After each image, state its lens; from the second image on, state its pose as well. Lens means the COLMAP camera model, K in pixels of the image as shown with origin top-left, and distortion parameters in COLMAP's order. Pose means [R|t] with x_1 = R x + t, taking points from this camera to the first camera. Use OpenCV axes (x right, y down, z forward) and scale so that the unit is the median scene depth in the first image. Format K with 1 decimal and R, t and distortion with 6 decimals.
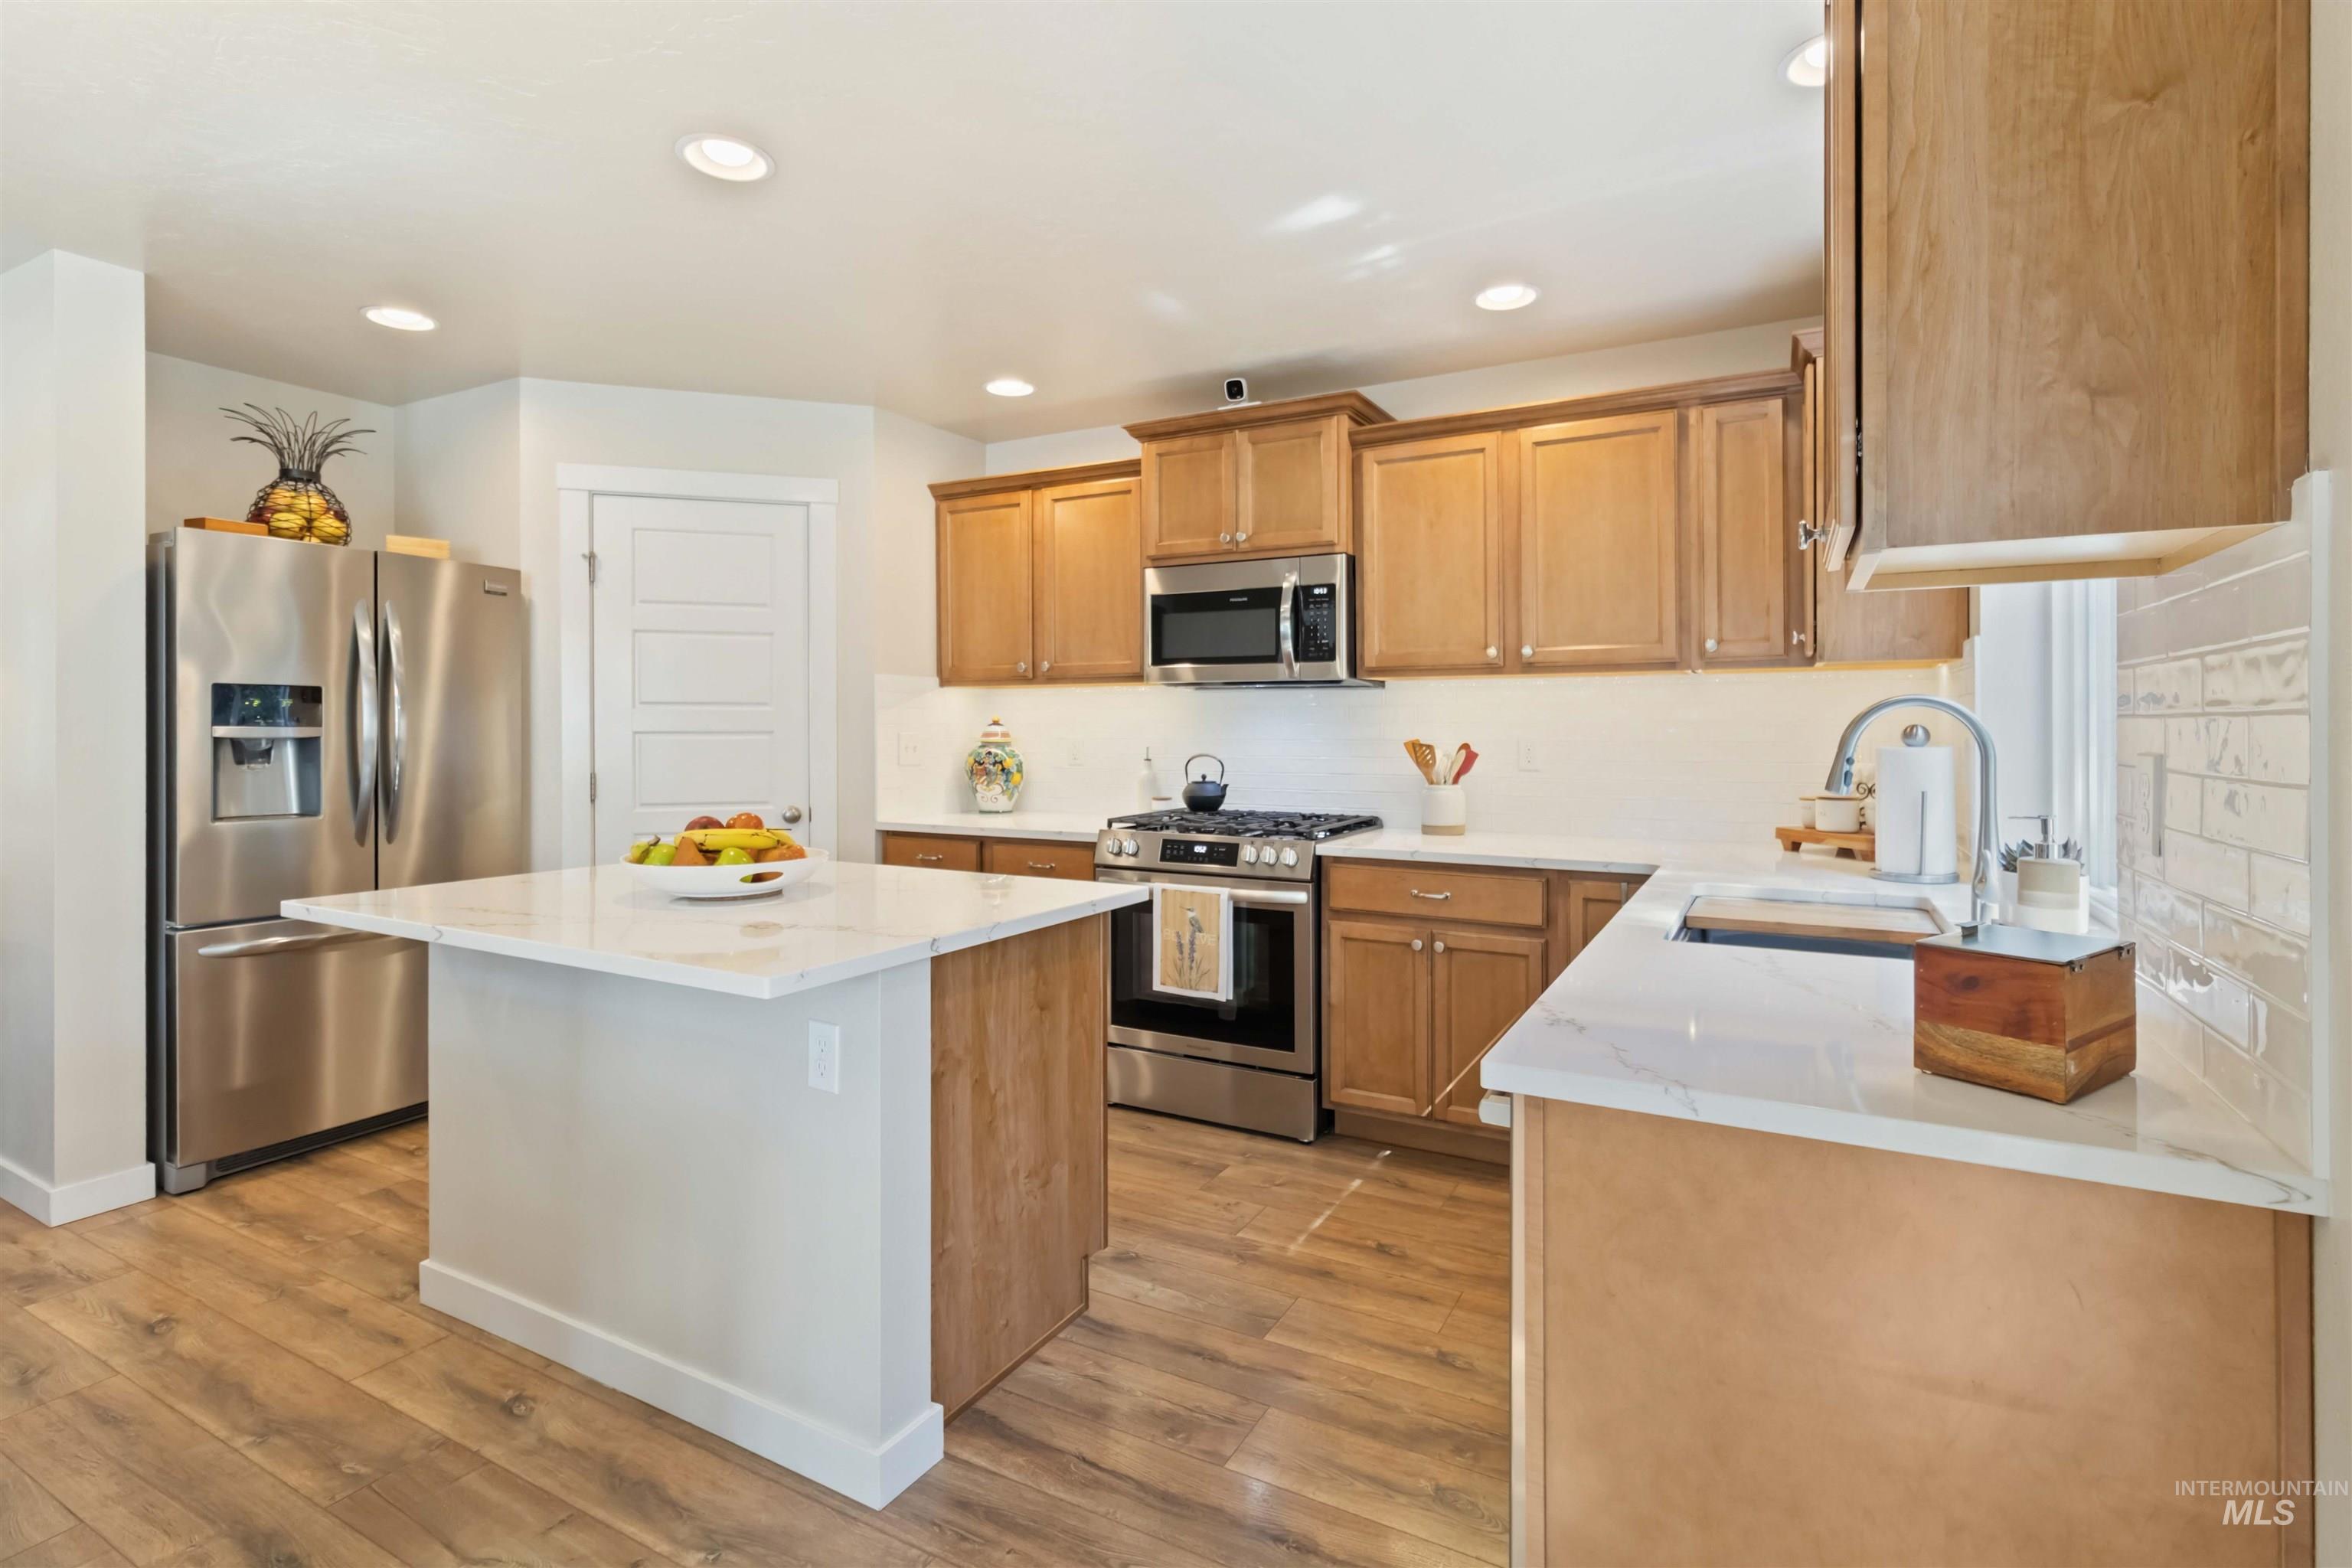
lens RADIAL K [[1123.7, 0, 1226.0], [0, 1123.7, 722.0], [0, 0, 1]] dist [0.002837, -0.000238]
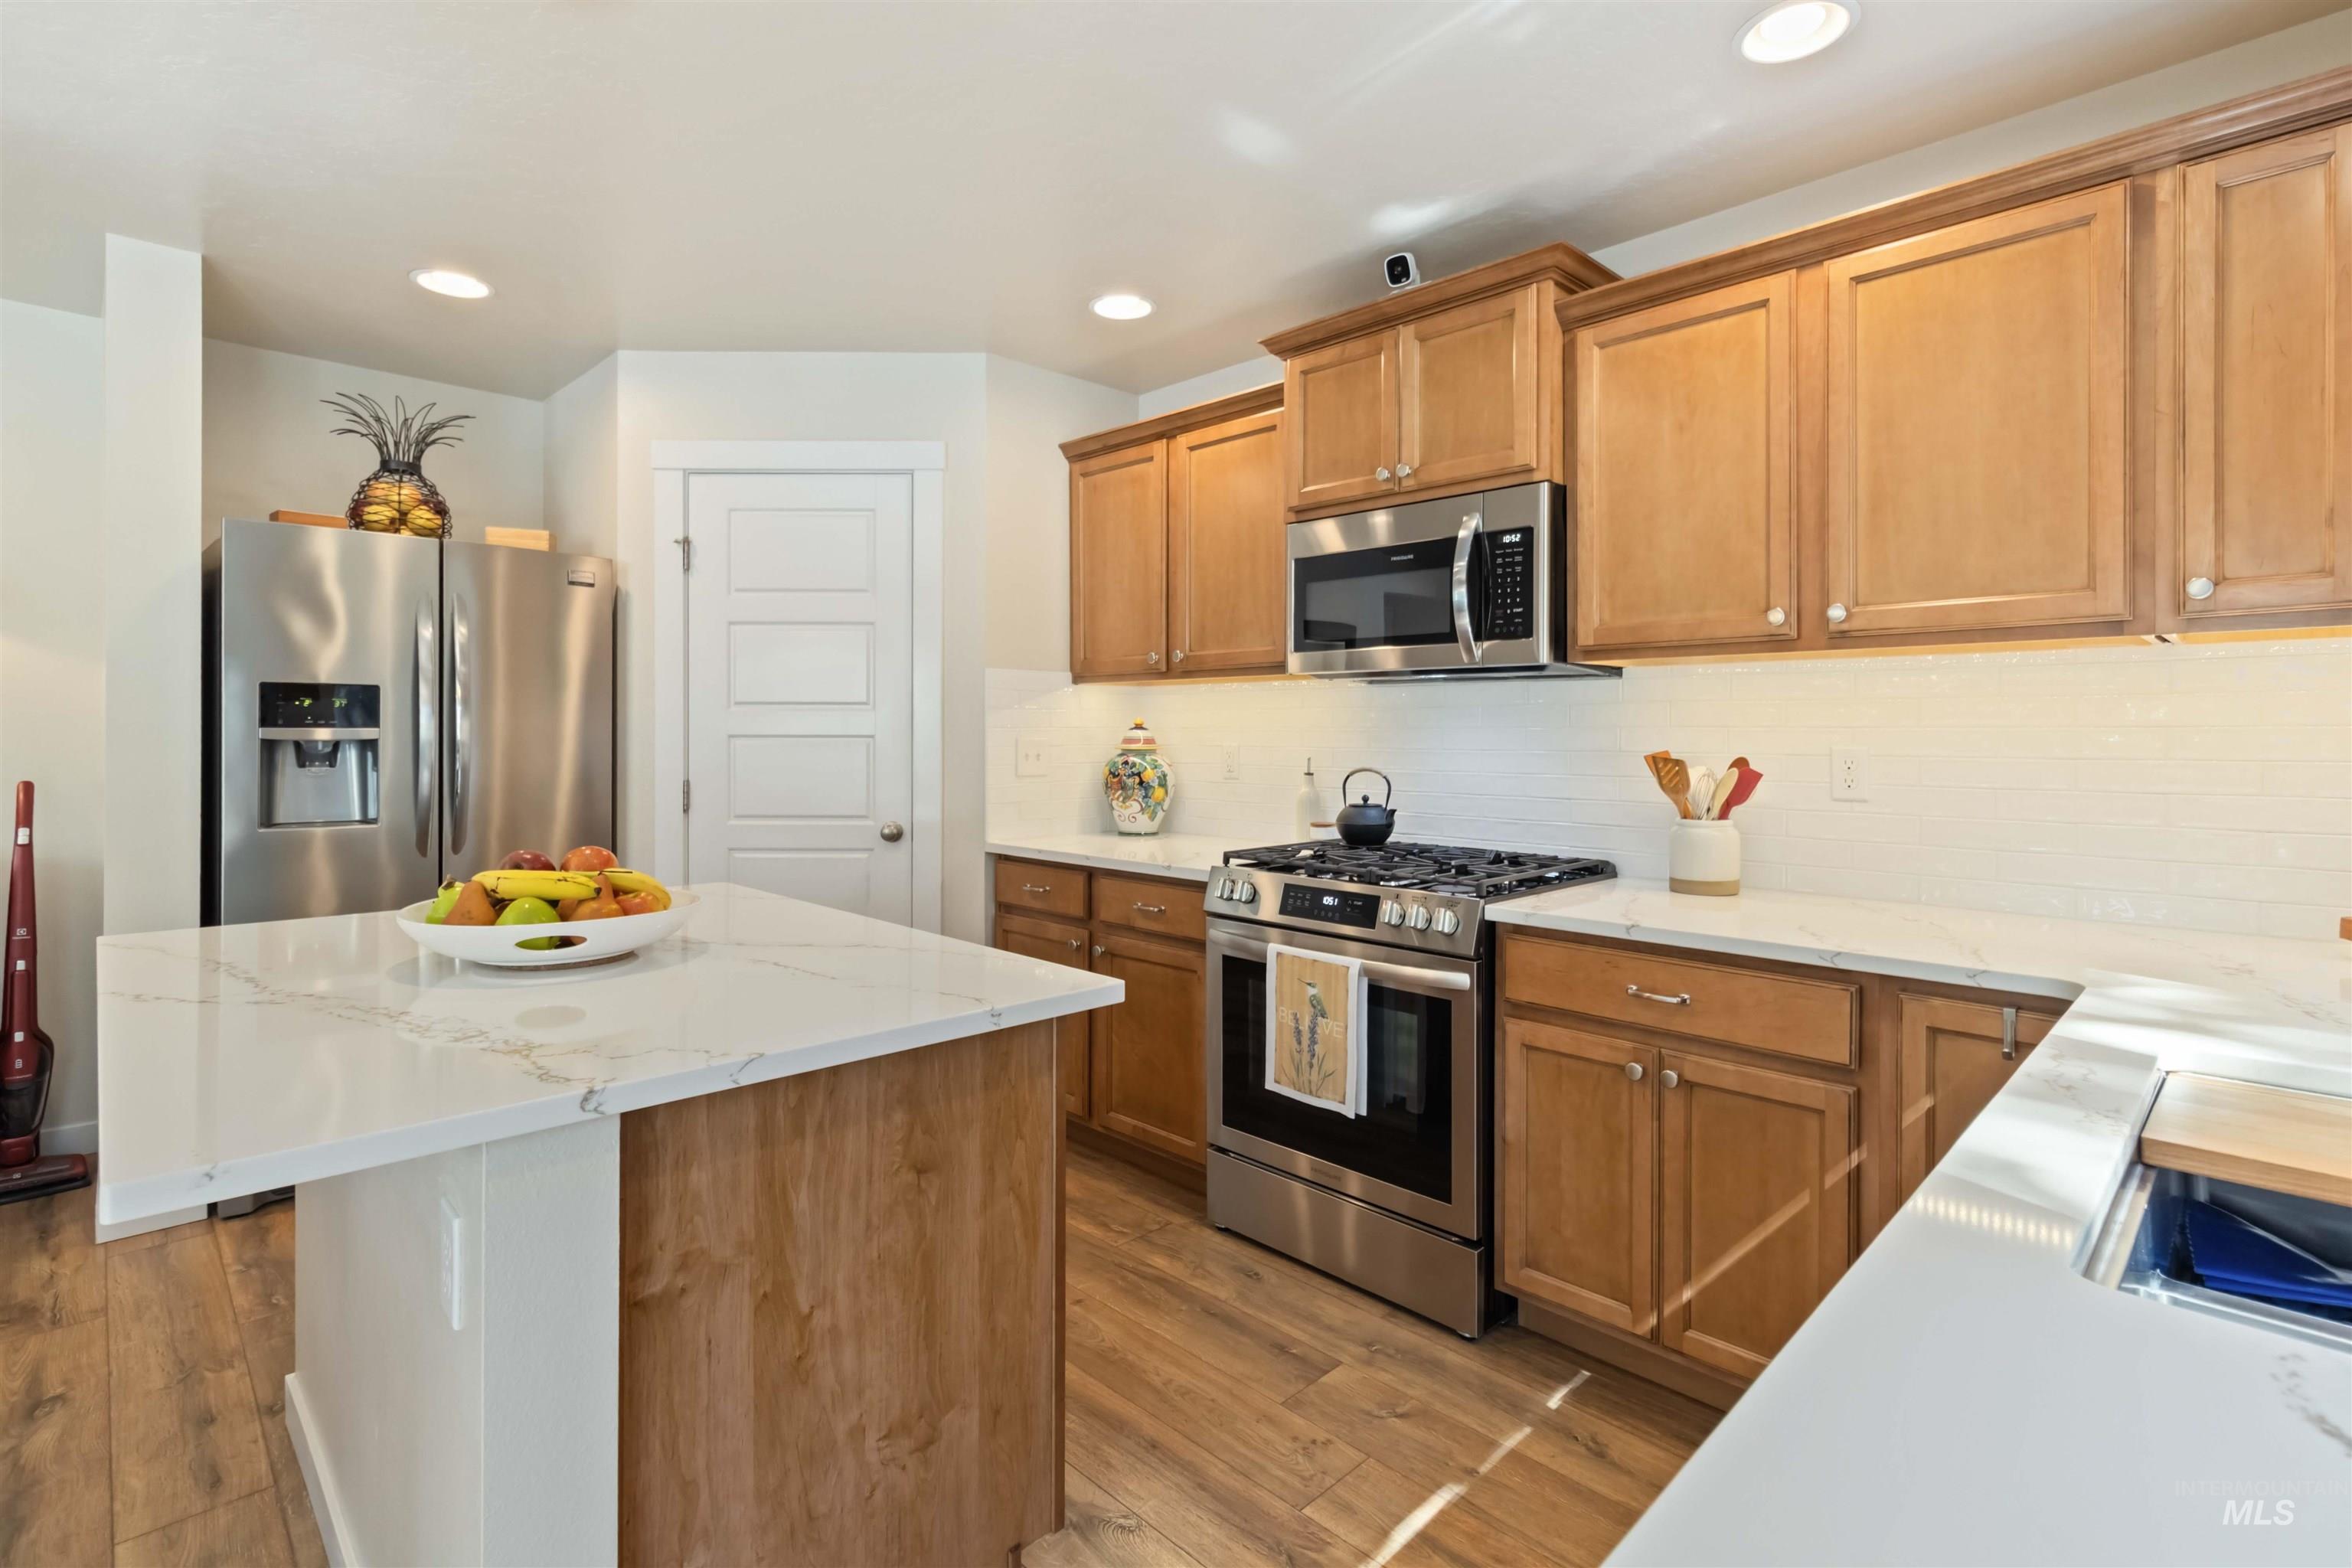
lens RADIAL K [[1123.7, 0, 1196.4], [0, 1123.7, 737.9], [0, 0, 1]] dist [0.002837, -0.000238]
pose [[0.952149, 0.005368, -0.305587, 0.121232], [-0.002405, 0.999946, 0.010073, 0.000995], [0.305624, -0.008857, 0.952111, 0.296995]]
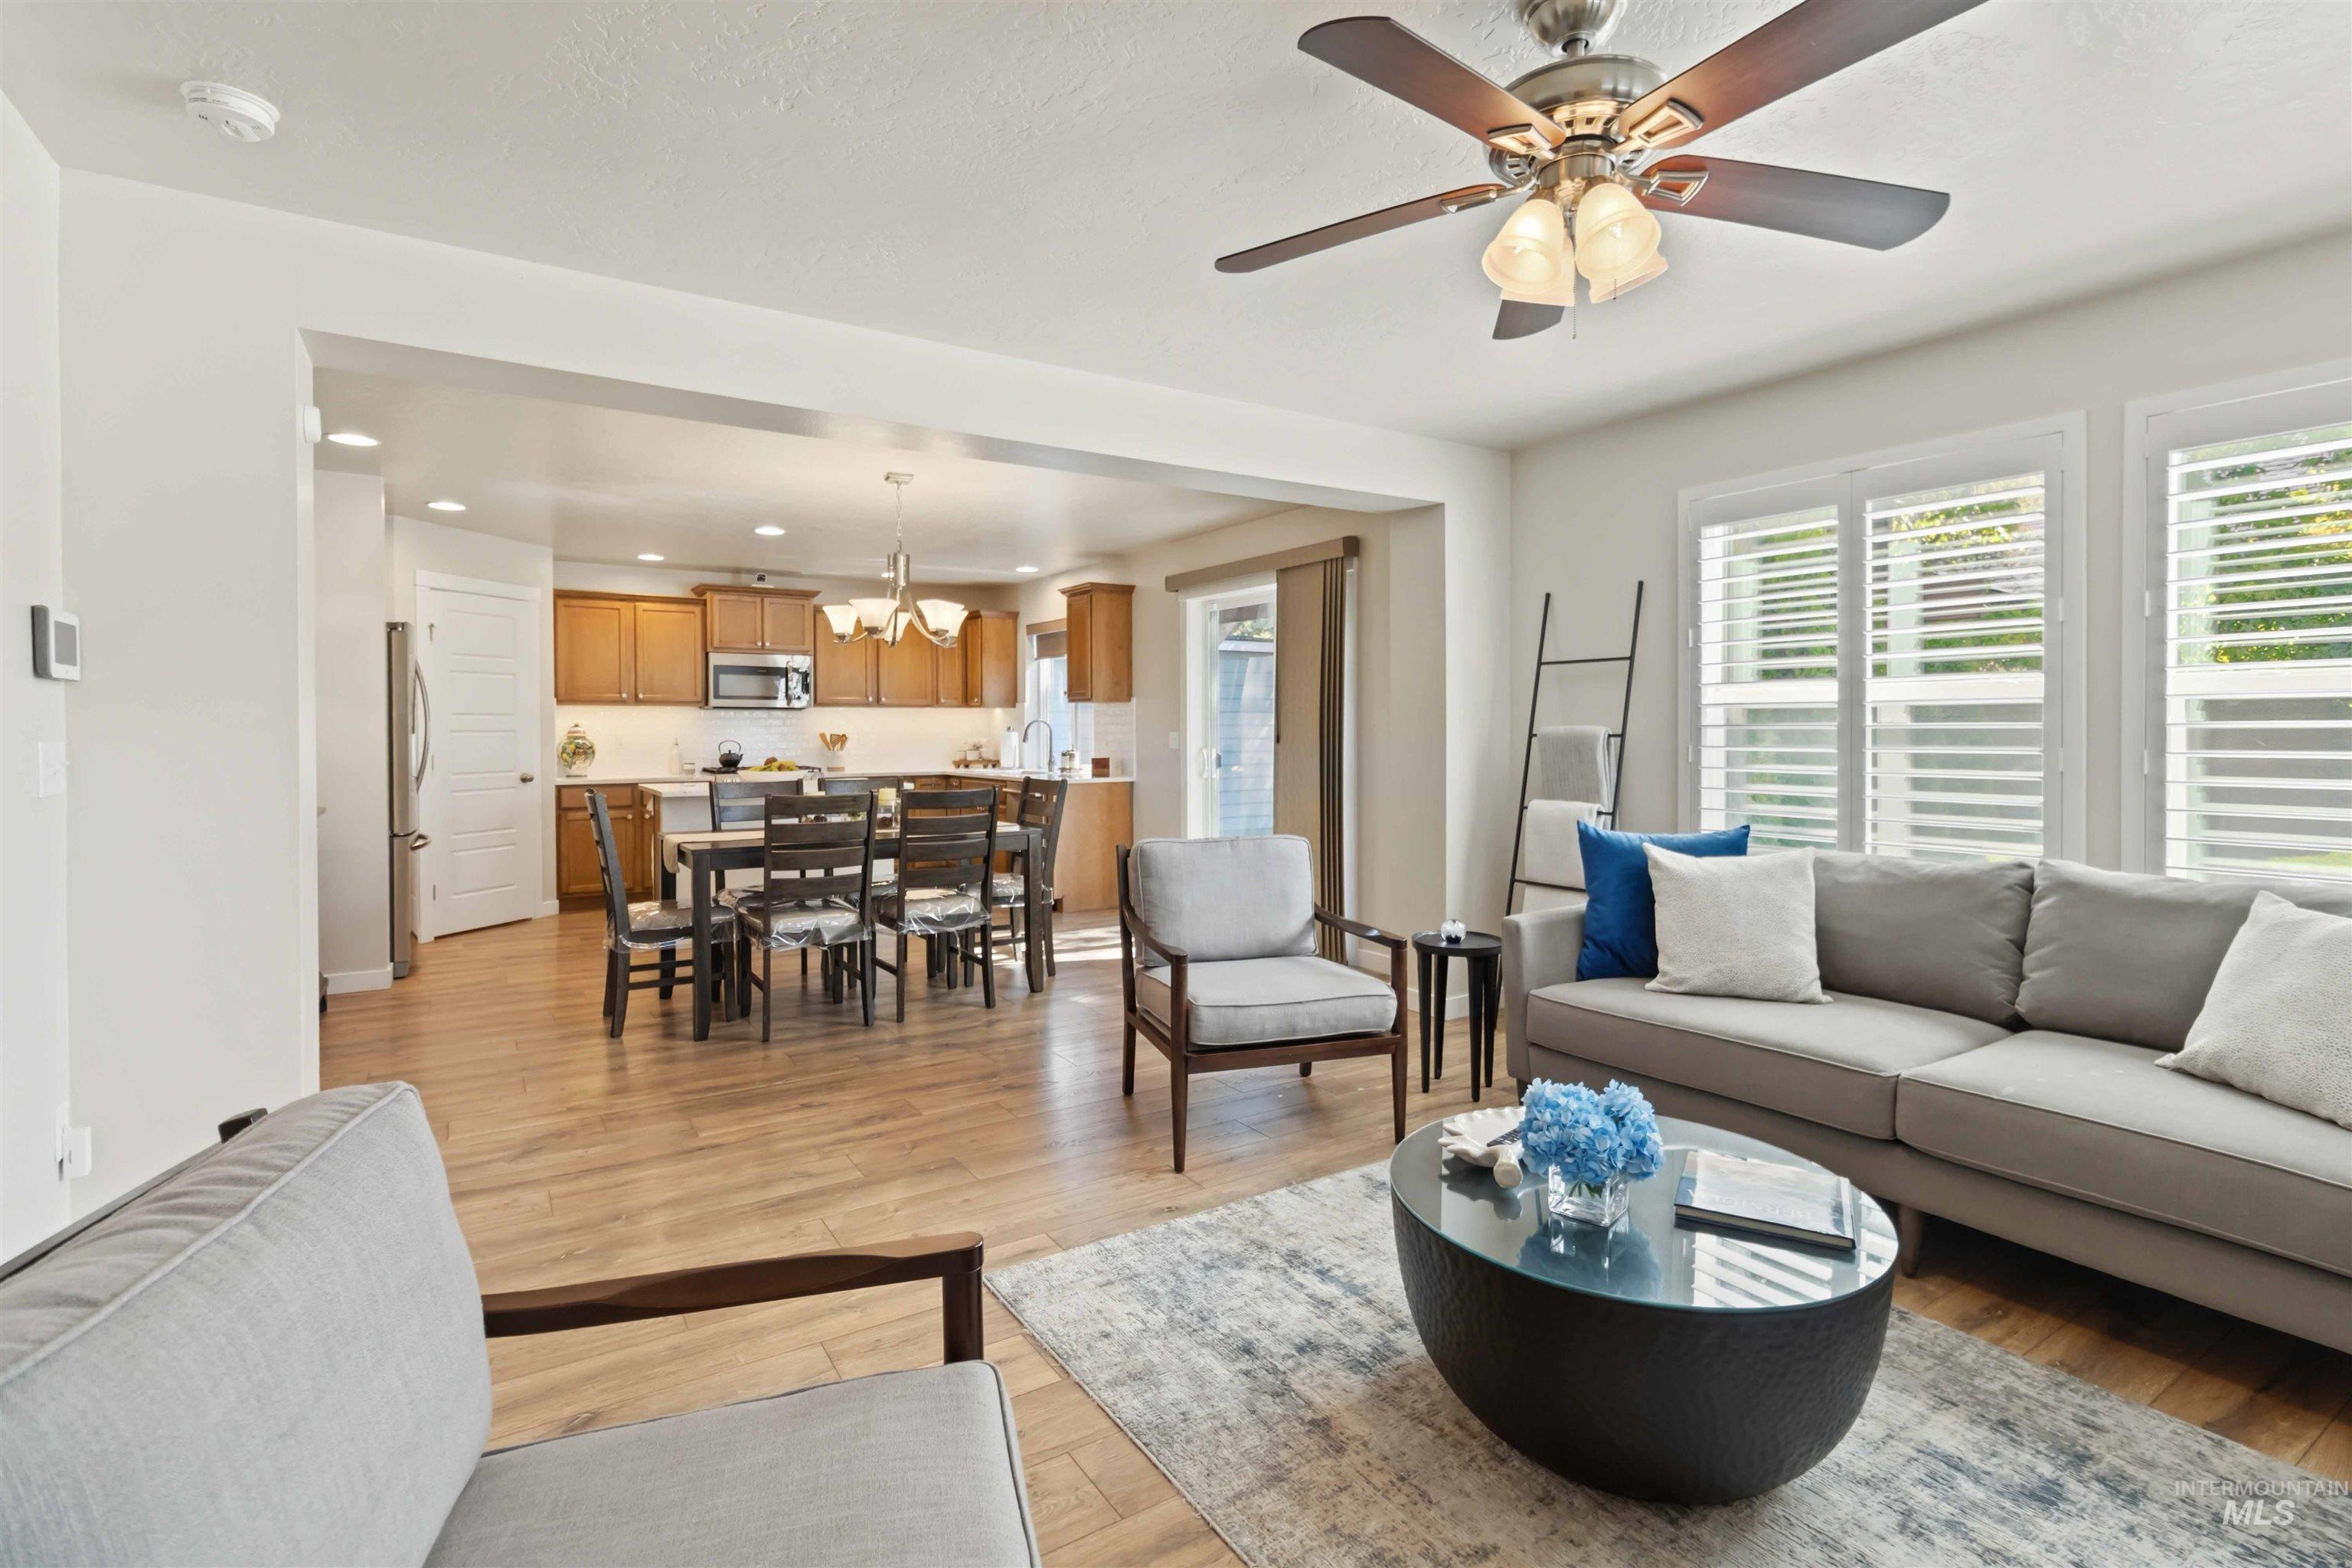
lens RADIAL K [[1123.7, 0, 1231.1], [0, 1123.7, 733.1], [0, 0, 1]] dist [0.002837, -0.000238]
pose [[0.478191, -0.004127, 0.878246, -1.705883], [-0.002407, 0.999979, 0.006009, -0.000789], [-0.878253, -0.004987, 0.478171, -1.008632]]
